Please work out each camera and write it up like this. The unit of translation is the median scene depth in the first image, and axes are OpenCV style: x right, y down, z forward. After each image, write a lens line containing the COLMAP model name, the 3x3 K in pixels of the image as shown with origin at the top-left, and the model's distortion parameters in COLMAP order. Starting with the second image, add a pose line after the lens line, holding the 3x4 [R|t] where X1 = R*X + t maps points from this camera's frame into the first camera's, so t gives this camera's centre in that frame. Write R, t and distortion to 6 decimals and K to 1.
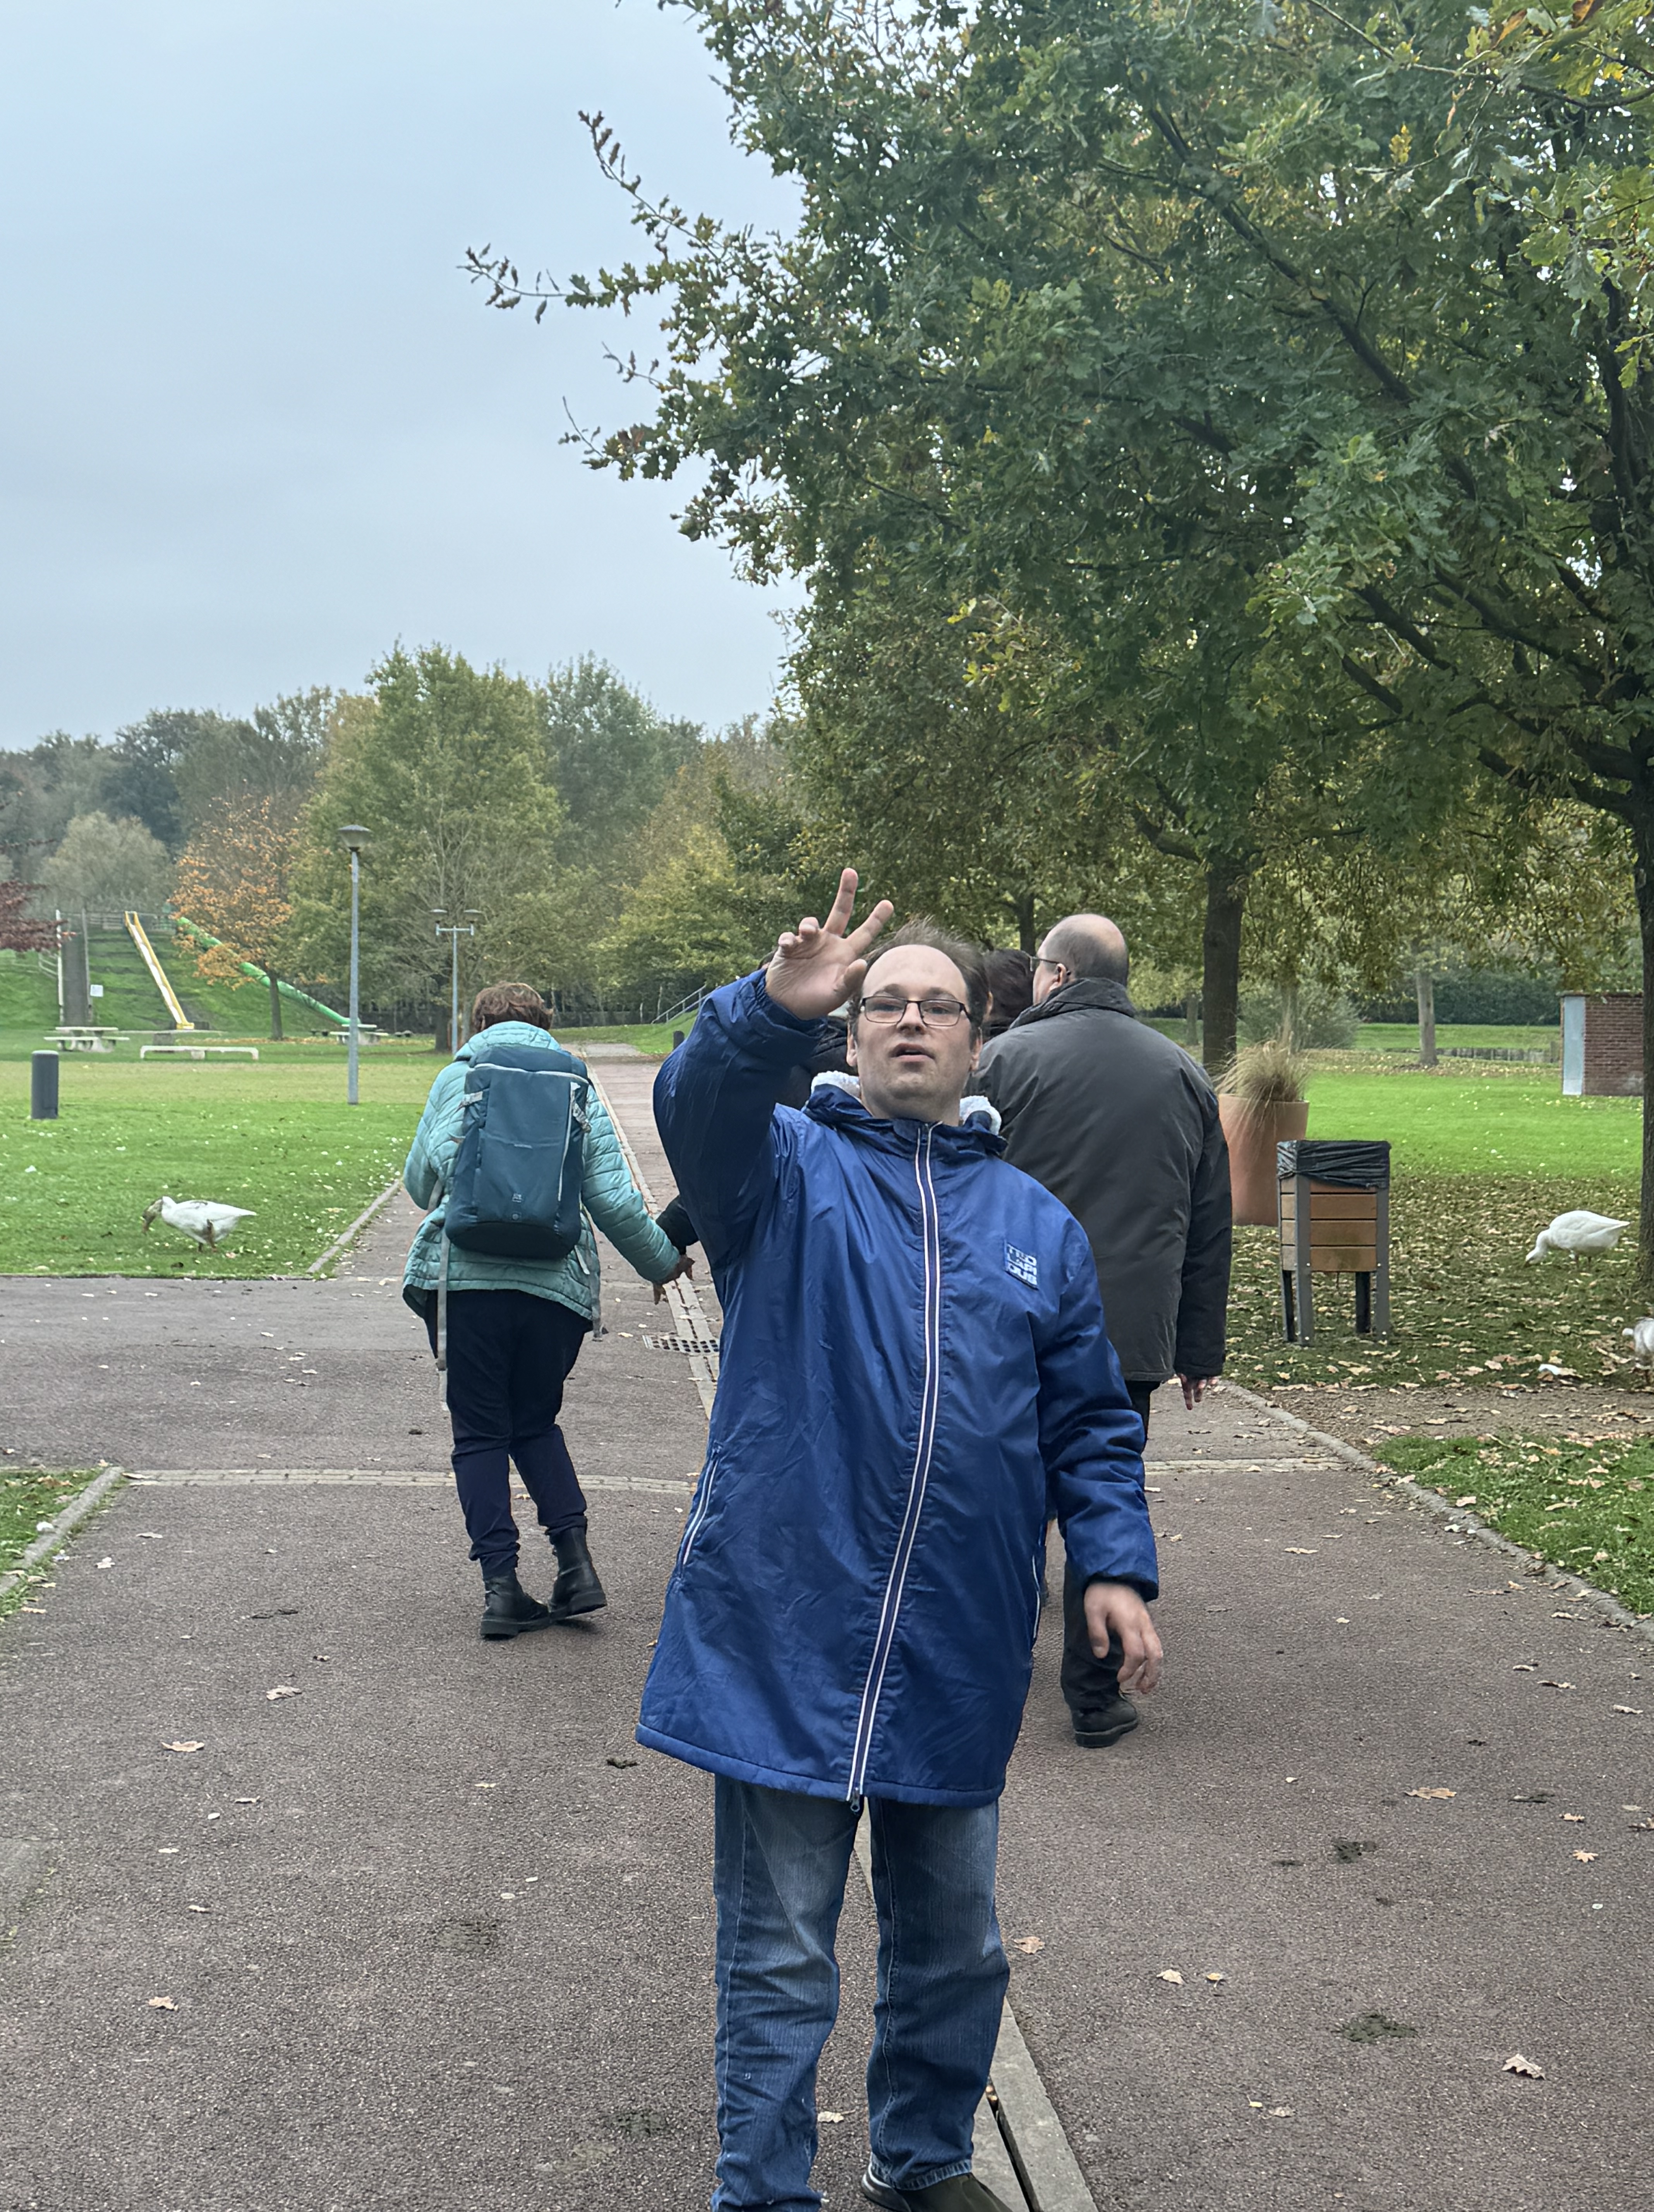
lens RADIAL K [[2769.1, 0, 825.6], [0, 2769.1, 1120.4], [0, 0, 1]] dist [0.109924, 0.000000]
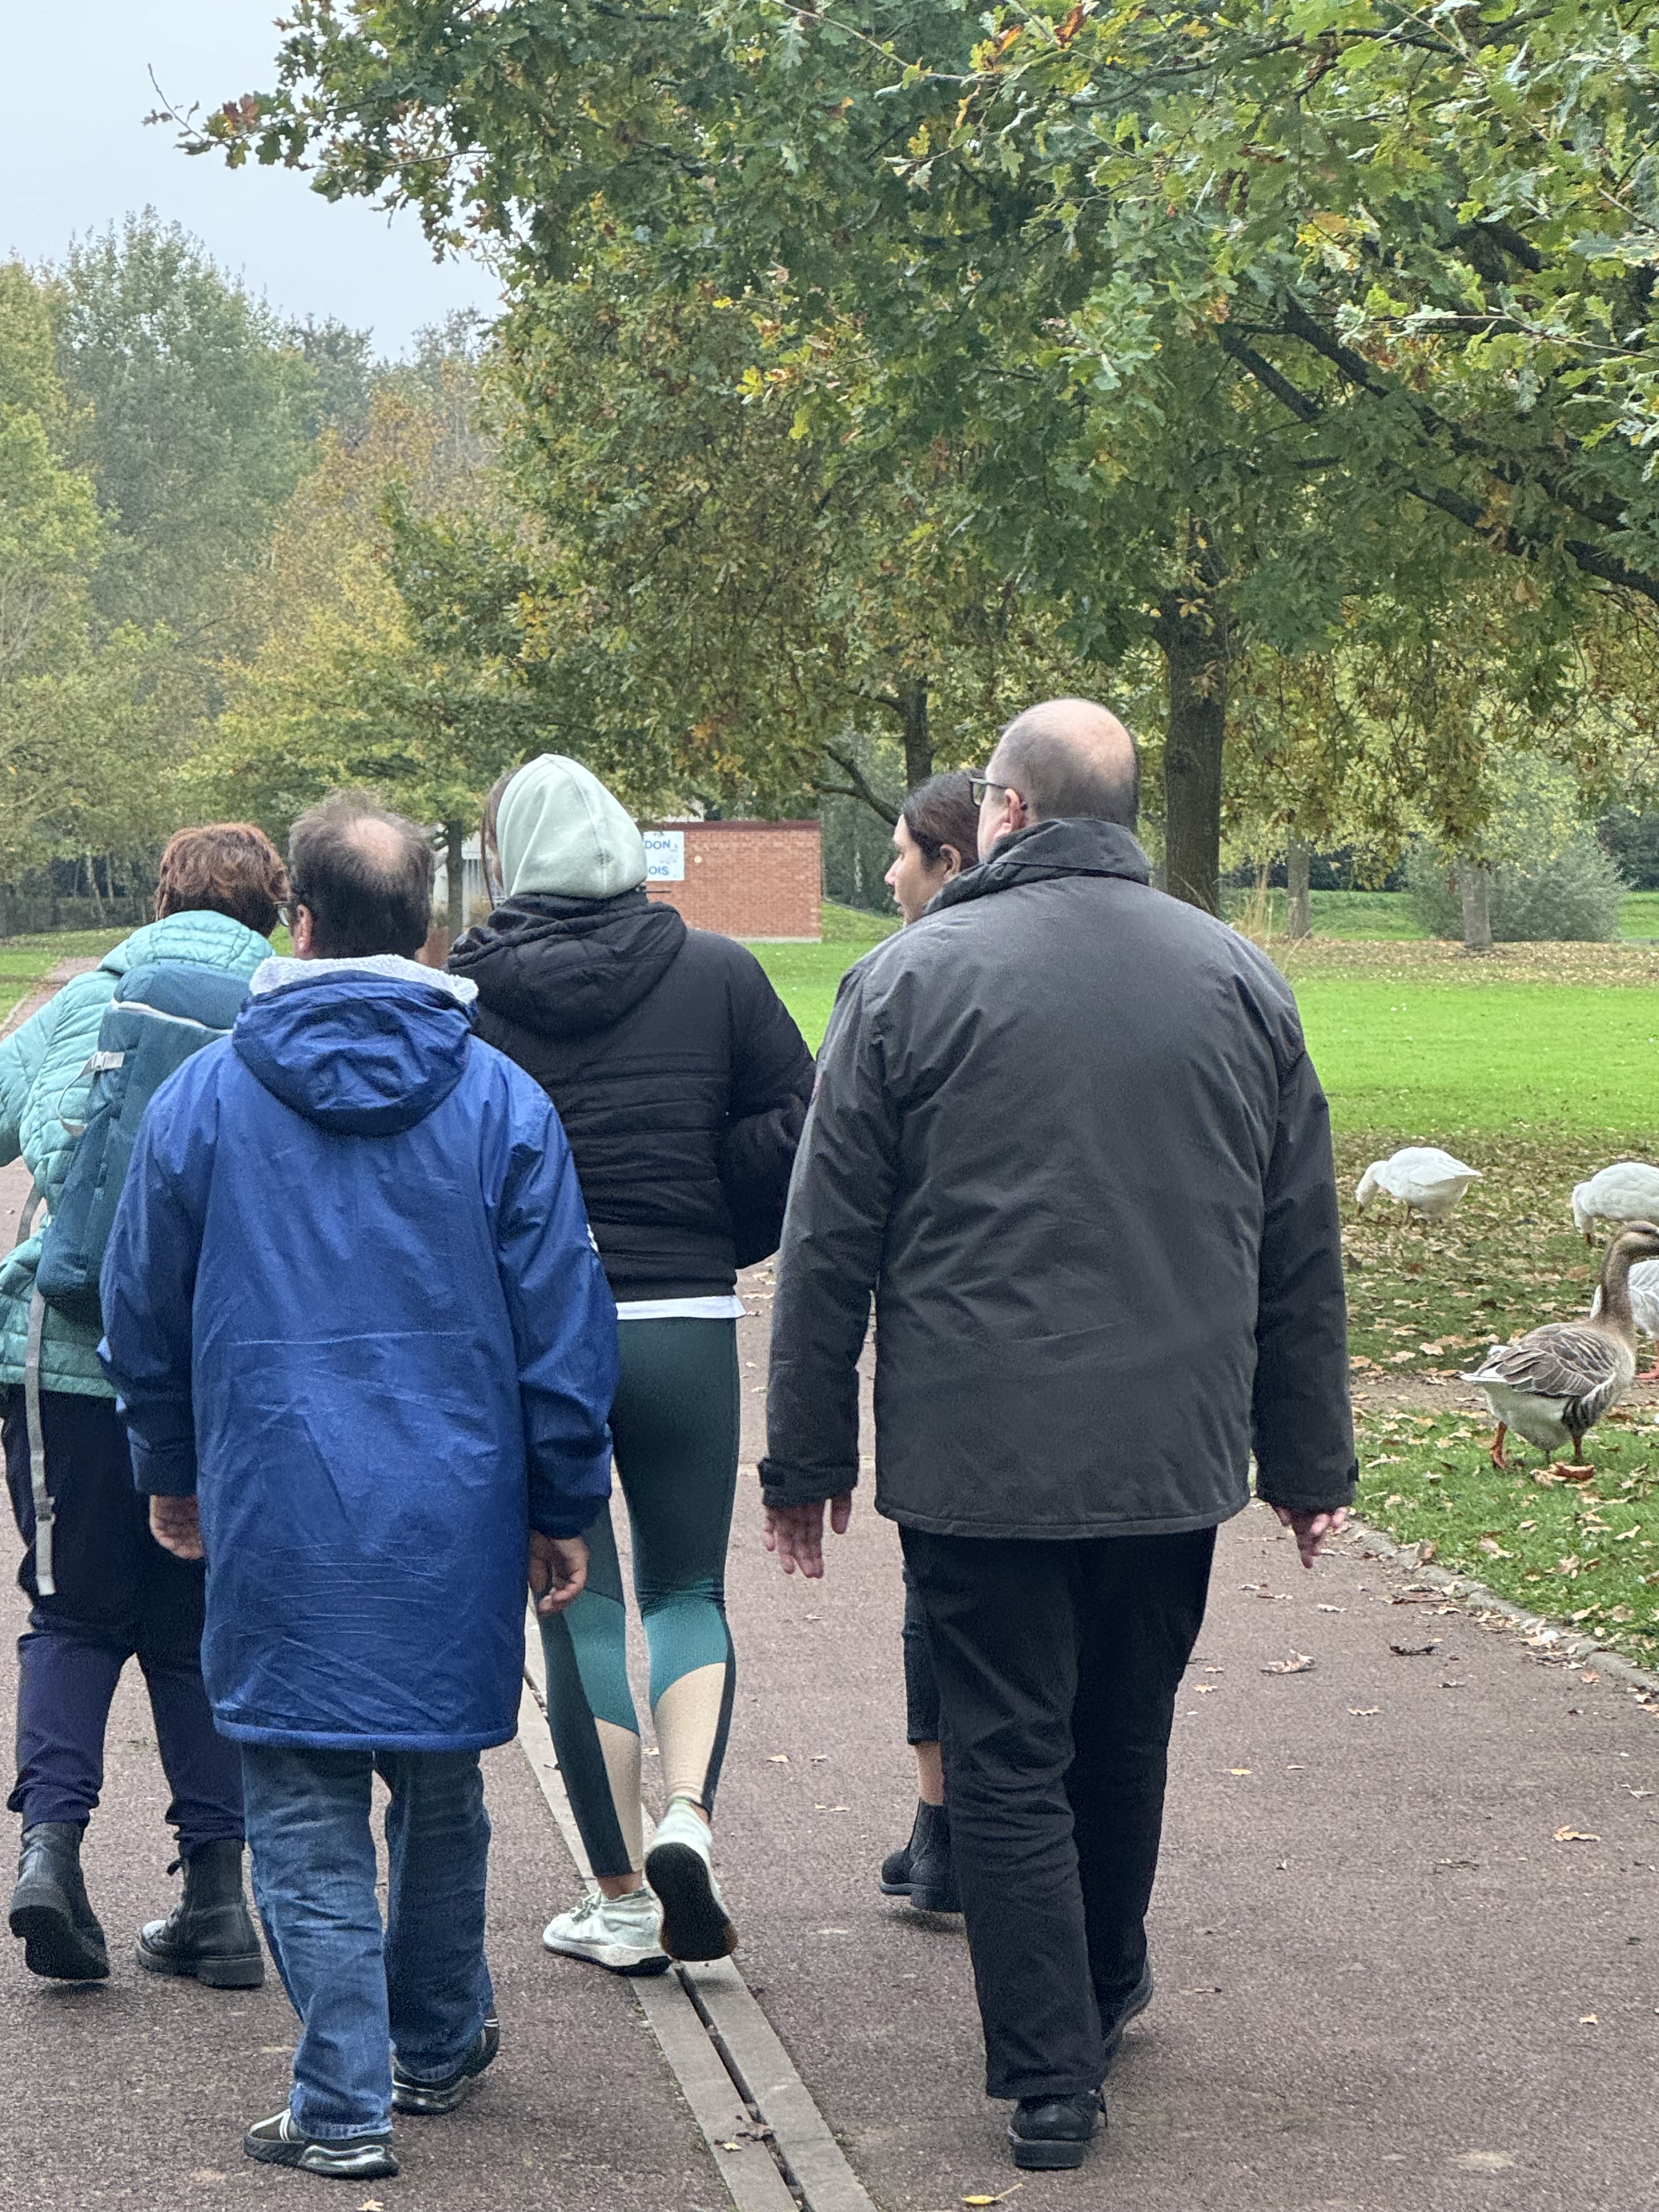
lens RADIAL K [[5970.0, 0, 831.9], [0, 5970.0, 1101.6], [0, 0, 1]] dist [0.019482, 0.000000]
pose [[0.999367, -0.020370, 0.029171, 0.027268], [0.020453, 0.999788, -0.002542, 0.017615], [-0.029113, 0.003137, 0.999571, -0.456397]]
